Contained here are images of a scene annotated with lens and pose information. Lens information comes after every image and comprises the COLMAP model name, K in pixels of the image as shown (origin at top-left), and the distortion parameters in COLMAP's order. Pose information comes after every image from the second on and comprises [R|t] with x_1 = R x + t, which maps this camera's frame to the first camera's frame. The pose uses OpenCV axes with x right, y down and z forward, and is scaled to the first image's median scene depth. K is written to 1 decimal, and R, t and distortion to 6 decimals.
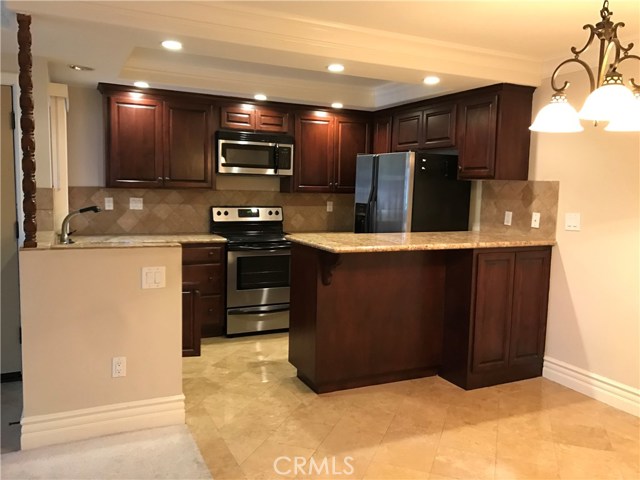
lens RADIAL K [[525.9, 0, 321.8], [0, 525.9, 235.3], [0, 0, 1]] dist [0.003888, 0.001934]
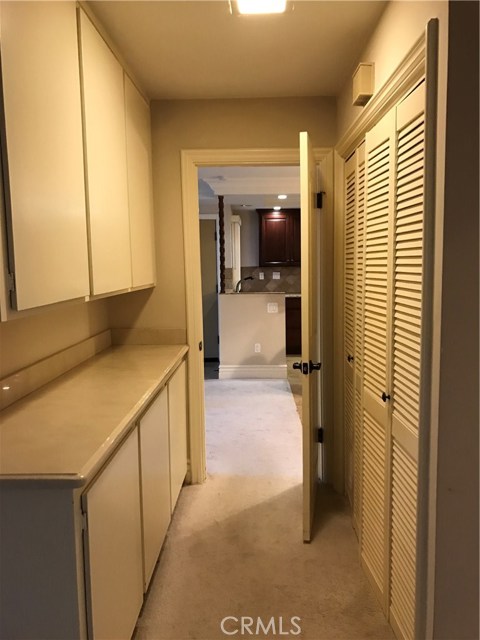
lens RADIAL K [[525.9, 0, 240.9], [0, 525.9, 320.6], [0, 0, 1]] dist [0.003888, 0.001934]
pose [[0.891707, 0.012707, -0.452435, 0.408457], [-0.004860, 0.999817, 0.018502, 0.070149], [0.452588, -0.014300, 0.891605, -0.742539]]
